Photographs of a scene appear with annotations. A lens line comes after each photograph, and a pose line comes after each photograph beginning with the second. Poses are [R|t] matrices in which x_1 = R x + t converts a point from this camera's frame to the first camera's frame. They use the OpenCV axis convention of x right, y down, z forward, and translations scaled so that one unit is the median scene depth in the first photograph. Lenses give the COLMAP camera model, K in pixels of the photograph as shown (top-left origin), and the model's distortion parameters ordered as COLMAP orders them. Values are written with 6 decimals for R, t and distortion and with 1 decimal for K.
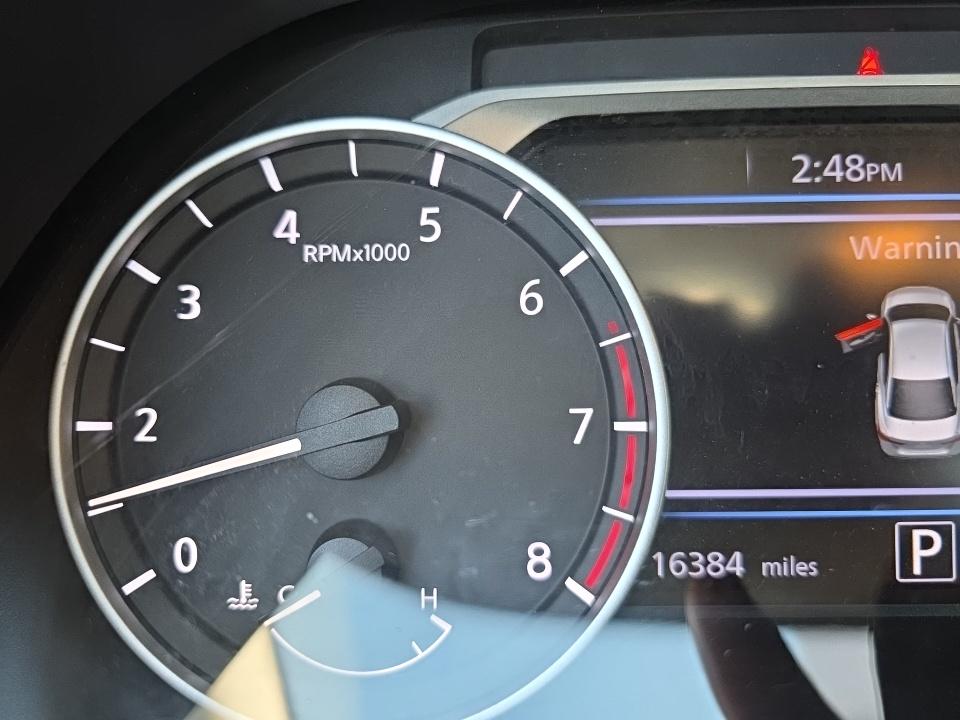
lens RADIAL K [[648.9, 0, 478.2], [0, 648.9, 359.6], [0, 0, 1]] dist [-0.010544, -0.002644]
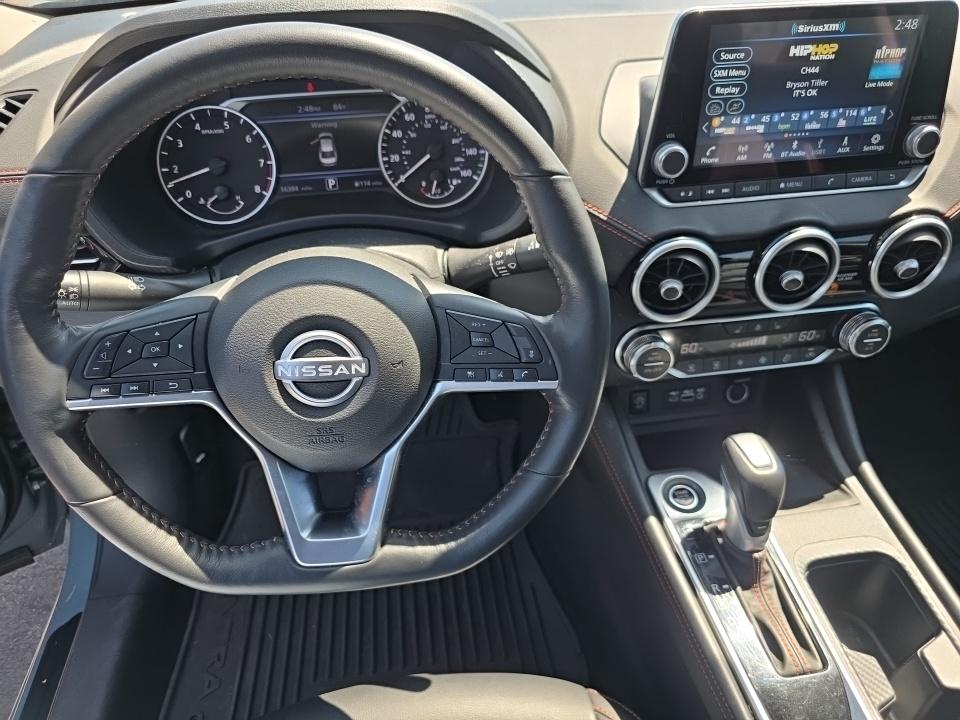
lens RADIAL K [[648.9, 0, 483.6], [0, 648.9, 354.7], [0, 0, 1]] dist [-0.010544, -0.002644]
pose [[0.980894, -0.108413, 0.161534, 0.914692], [0.053503, 0.948643, 0.311791, 0.030711], [-0.187040, -0.297191, 0.936319, -4.804335]]
